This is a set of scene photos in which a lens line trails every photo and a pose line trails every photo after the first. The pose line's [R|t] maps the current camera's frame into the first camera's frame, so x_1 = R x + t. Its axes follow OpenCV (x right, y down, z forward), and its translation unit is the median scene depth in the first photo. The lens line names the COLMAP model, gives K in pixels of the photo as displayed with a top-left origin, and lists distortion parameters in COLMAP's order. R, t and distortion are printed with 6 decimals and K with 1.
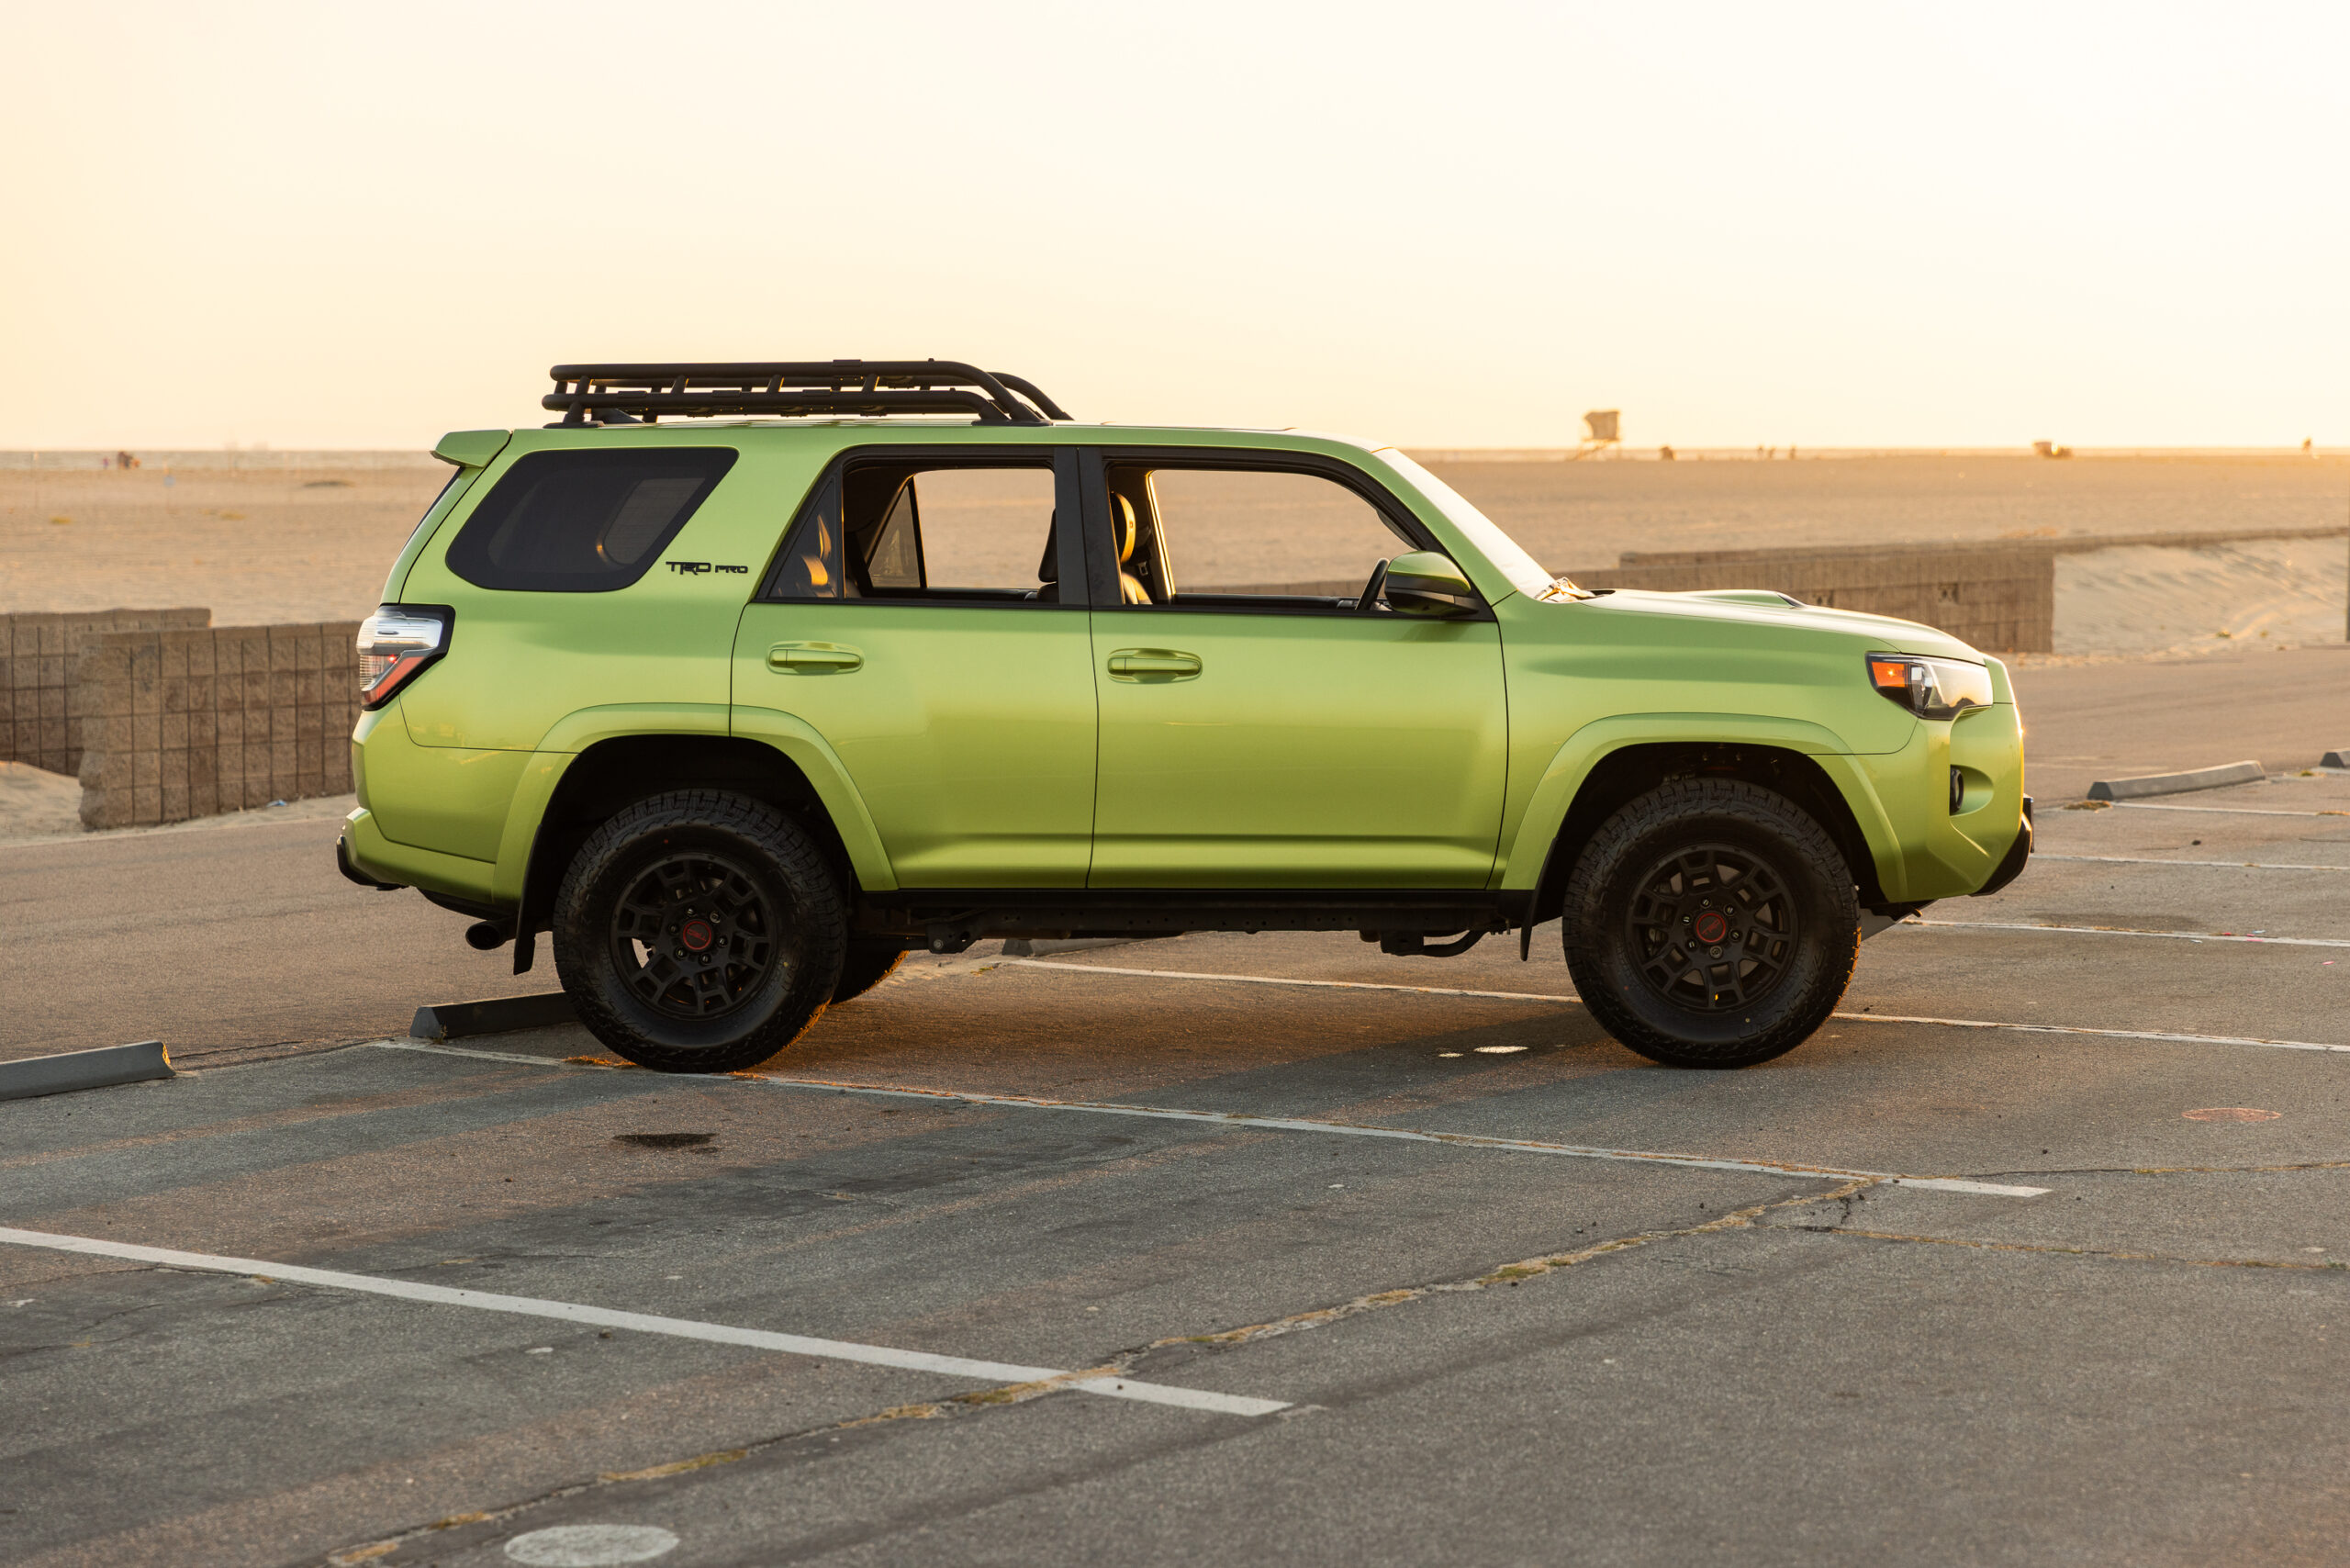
lens RADIAL K [[4878.6, 0, 1175.0], [0, 4878.6, 784.0], [0, 0, 1]] dist [0.135552, -0.128777]
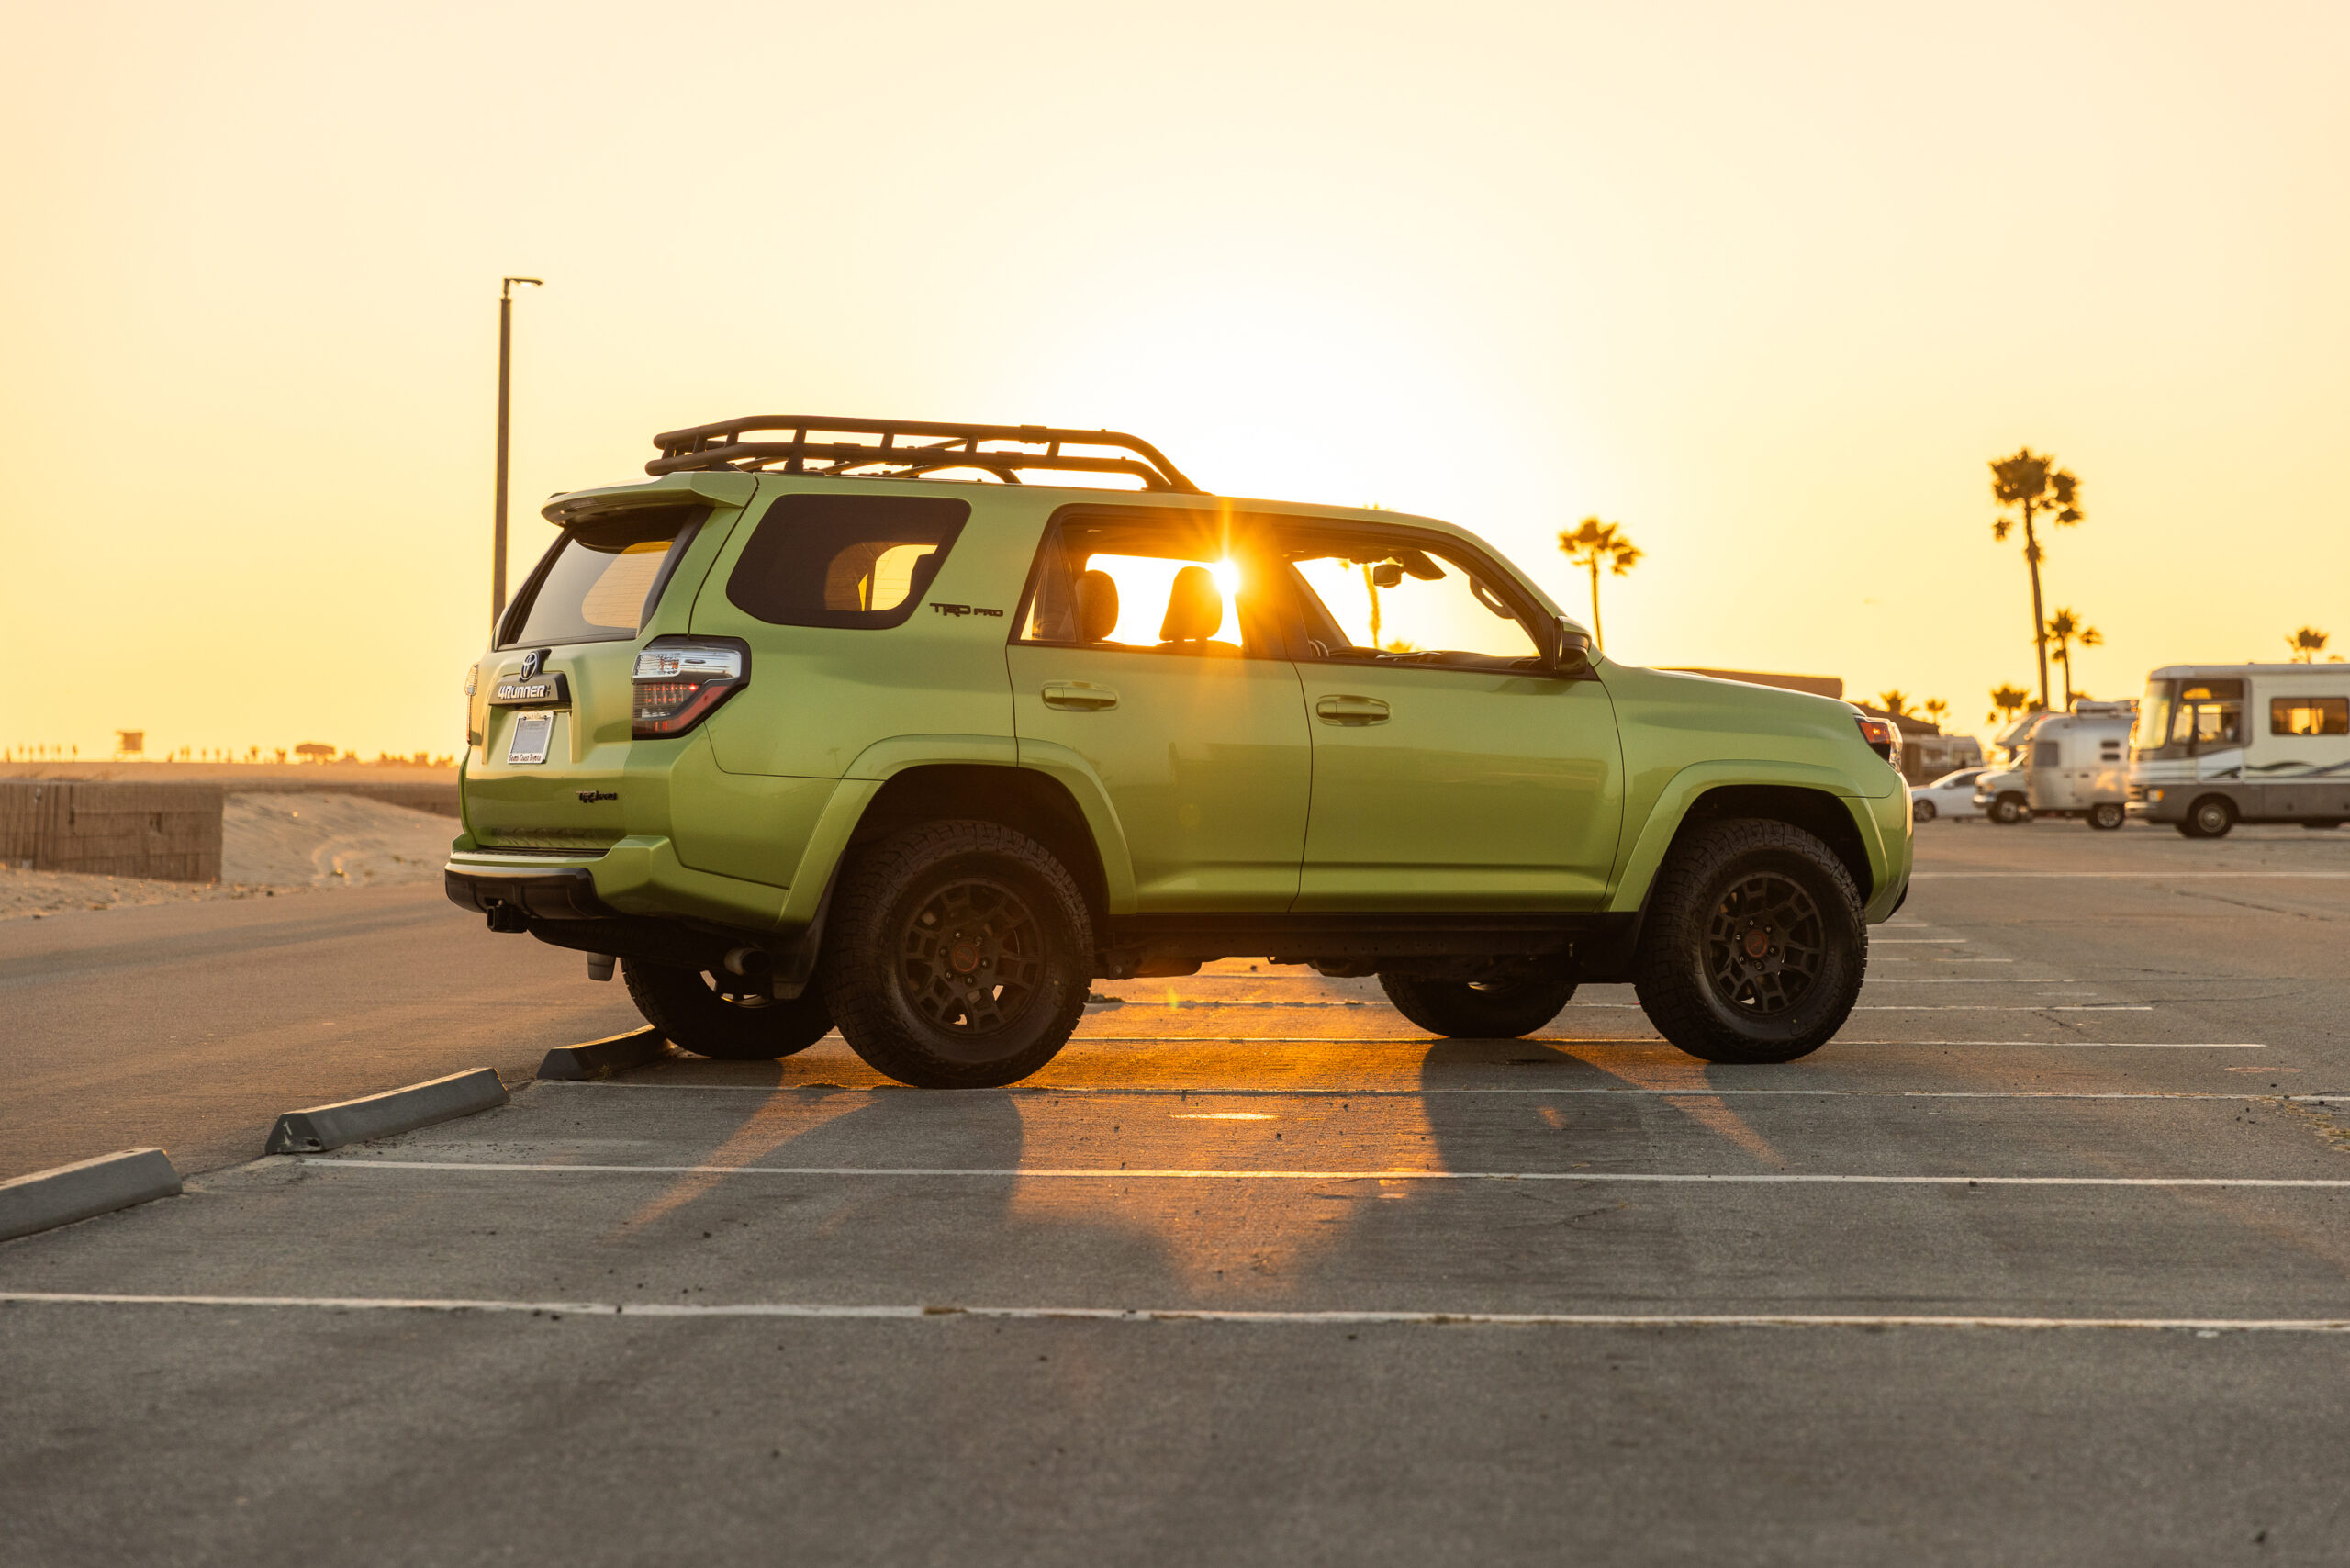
lens RADIAL K [[4878.6, 0, 1175.0], [0, 4878.6, 784.0], [0, 0, 1]] dist [0.135552, -0.128777]
pose [[0.816589, 0.020772, 0.576846, -0.672124], [0.021089, 0.997612, -0.065777, 0.064151], [-0.576834, 0.065877, 0.814201, 0.116249]]
